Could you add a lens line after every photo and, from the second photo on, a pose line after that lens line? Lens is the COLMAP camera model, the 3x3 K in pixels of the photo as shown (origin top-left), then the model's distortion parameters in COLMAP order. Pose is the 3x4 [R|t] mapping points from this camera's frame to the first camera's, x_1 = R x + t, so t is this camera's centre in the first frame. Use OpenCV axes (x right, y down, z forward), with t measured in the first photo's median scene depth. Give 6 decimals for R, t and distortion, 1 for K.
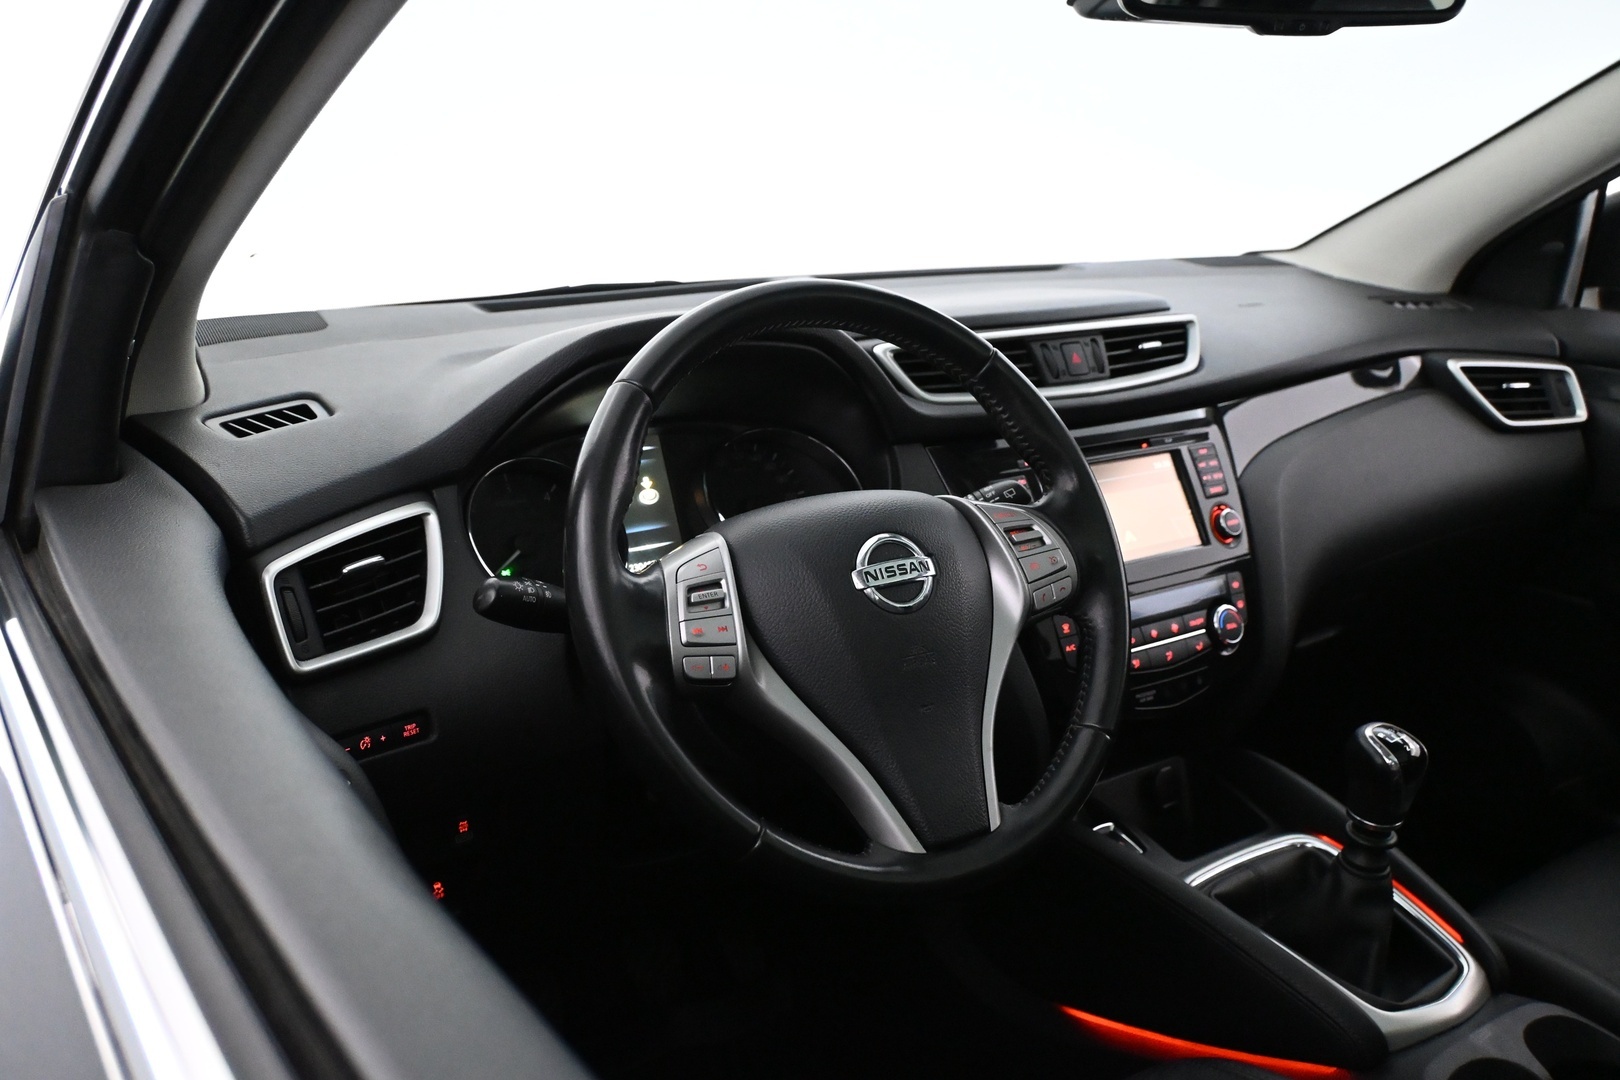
lens RADIAL K [[1411.3, 0, 802.8], [0, 1411.3, 534.3], [0, 0, 1]] dist [-0.003846, -0.001854]
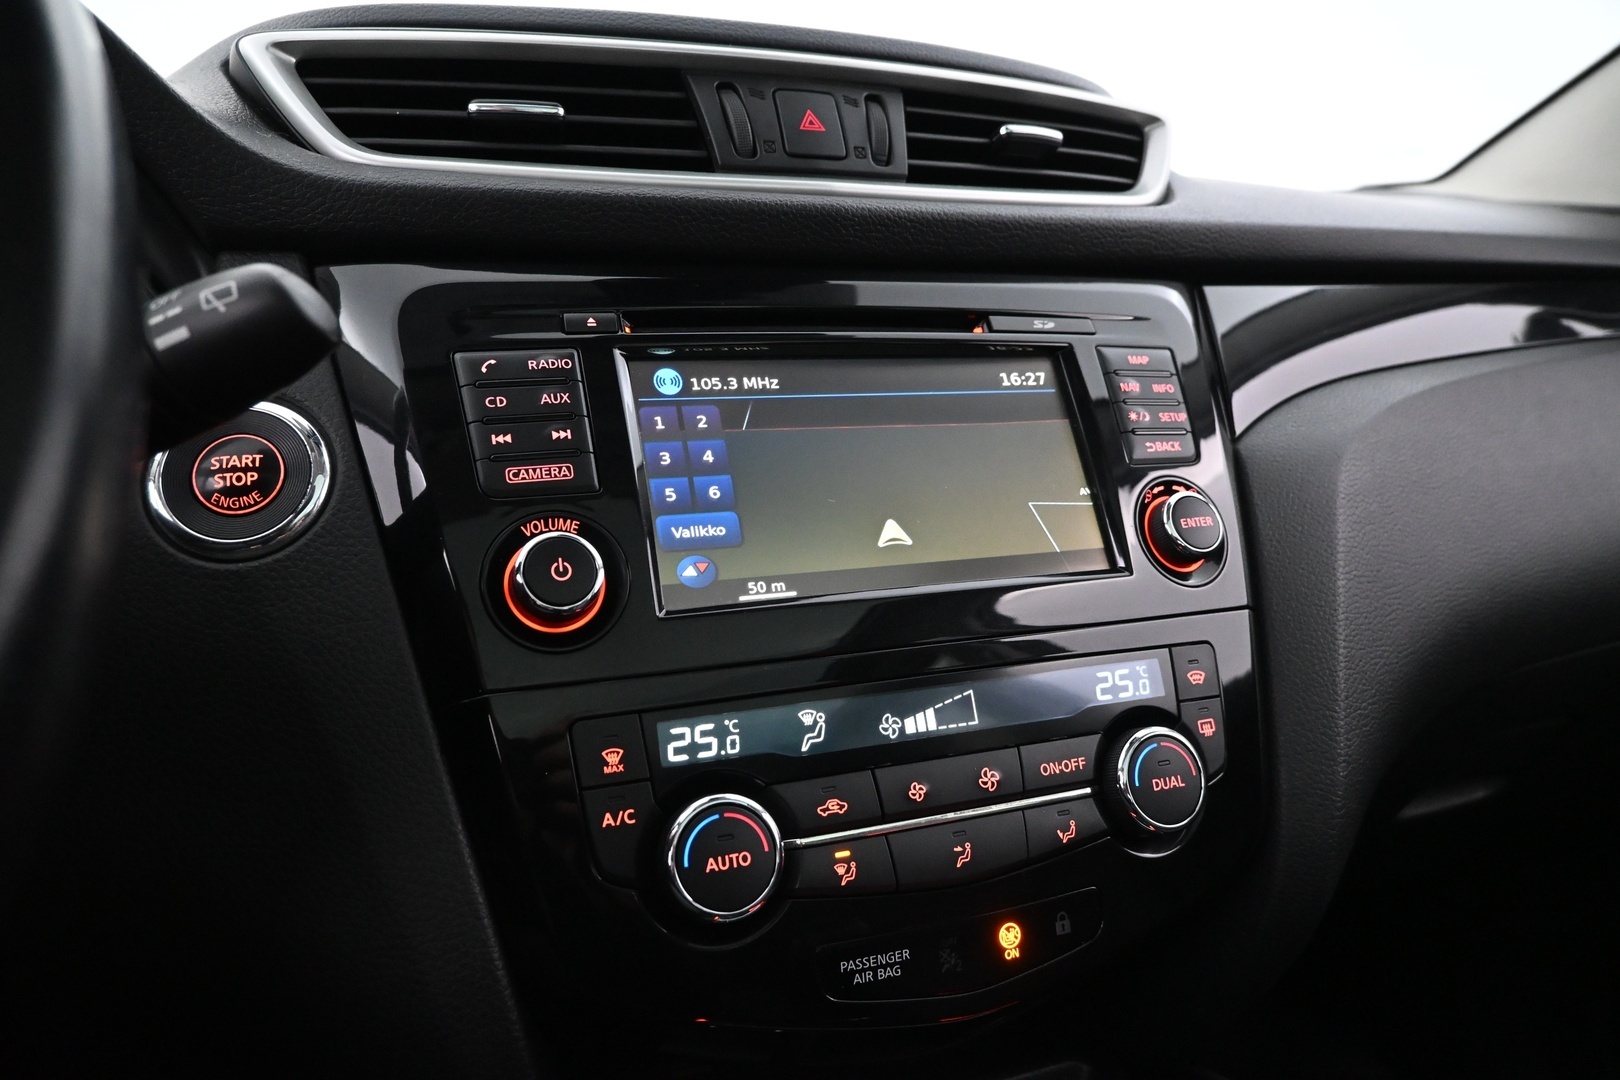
lens RADIAL K [[1089.2, 0, 809.4], [0, 1089.2, 536.4], [0, 0, 1]] dist [-0.010089, 0.002759]
pose [[0.975009, 0.041589, -0.218238, 0.272495], [-0.058712, 0.995634, -0.072569, 0.025520], [0.214267, 0.083569, 0.973194, 0.691496]]
